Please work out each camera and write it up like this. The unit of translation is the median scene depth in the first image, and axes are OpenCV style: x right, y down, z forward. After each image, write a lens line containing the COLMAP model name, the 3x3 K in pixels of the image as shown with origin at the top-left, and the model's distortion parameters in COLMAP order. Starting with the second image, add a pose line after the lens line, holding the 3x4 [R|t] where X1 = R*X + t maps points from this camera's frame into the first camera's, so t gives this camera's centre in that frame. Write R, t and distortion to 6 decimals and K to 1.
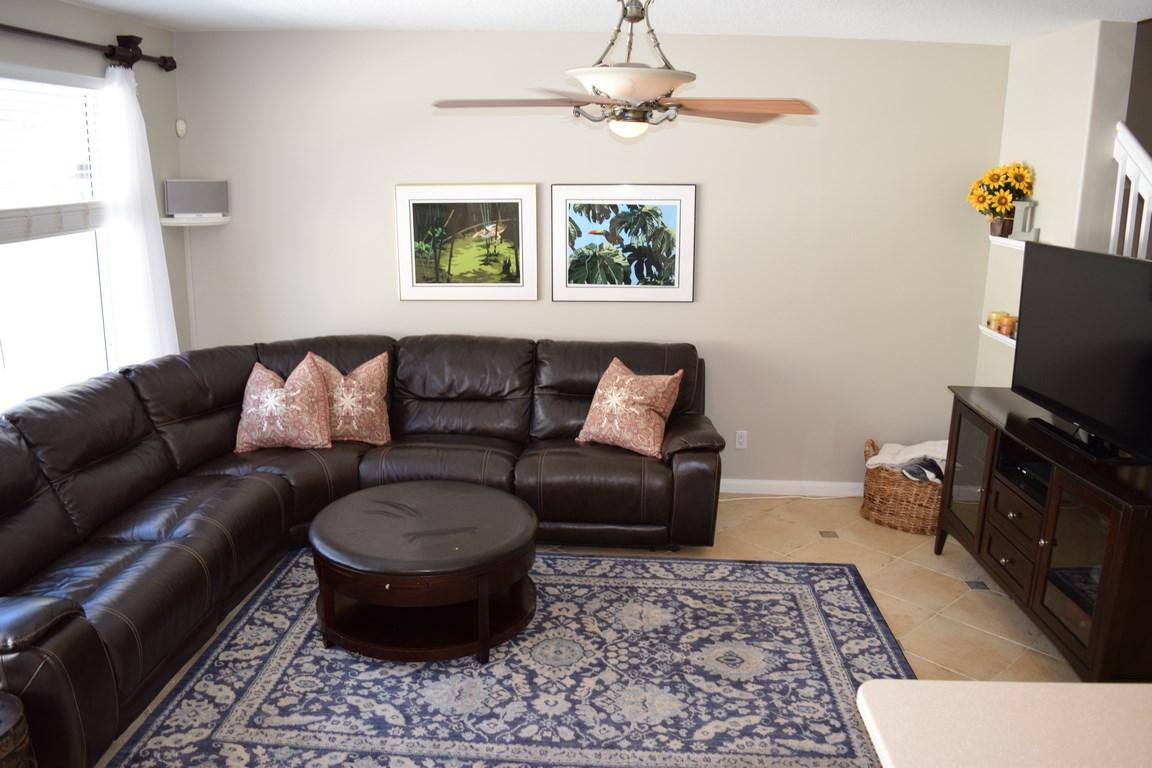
lens RADIAL K [[904.9, 0, 575.2], [0, 904.9, 385.7], [0, 0, 1]] dist [-0.094947, 0.024355]
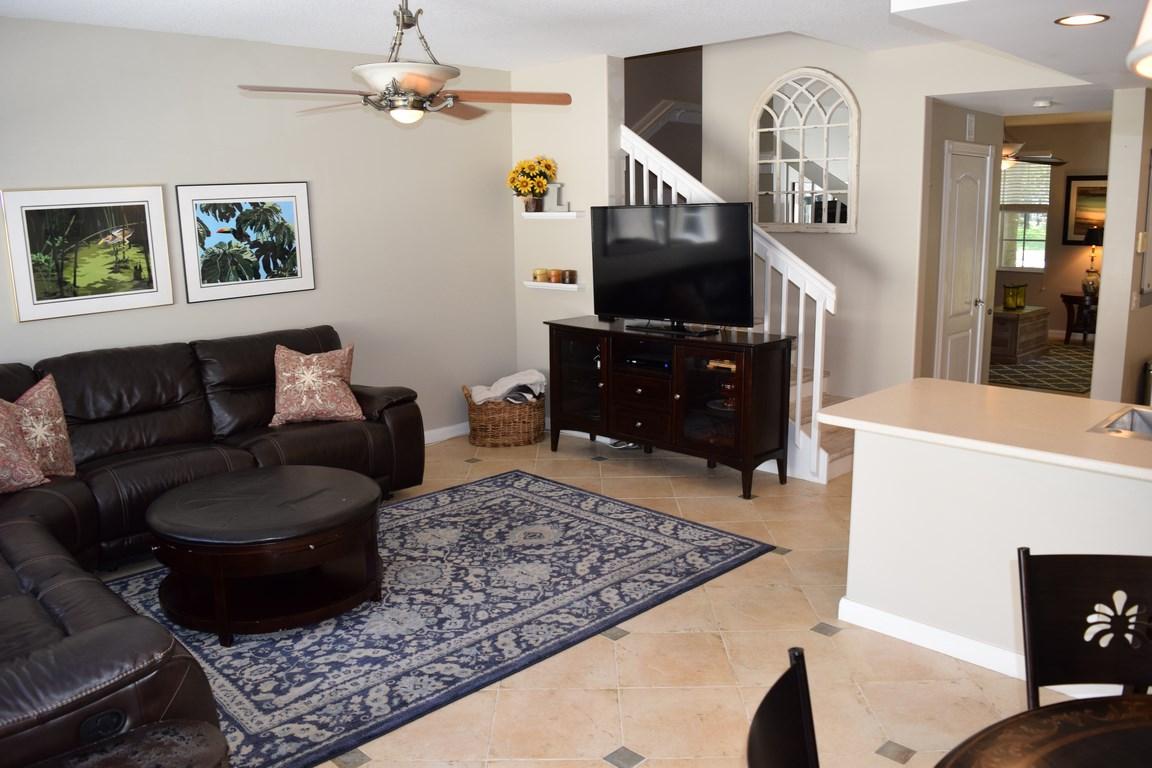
lens RADIAL K [[904.9, 0, 581.1], [0, 904.9, 387.0], [0, 0, 1]] dist [-0.094947, 0.024355]
pose [[0.669519, -0.172181, 0.722564, -0.534773], [0.203132, 0.978123, 0.044858, 0.046641], [-0.714480, 0.116742, 0.689847, 0.039552]]
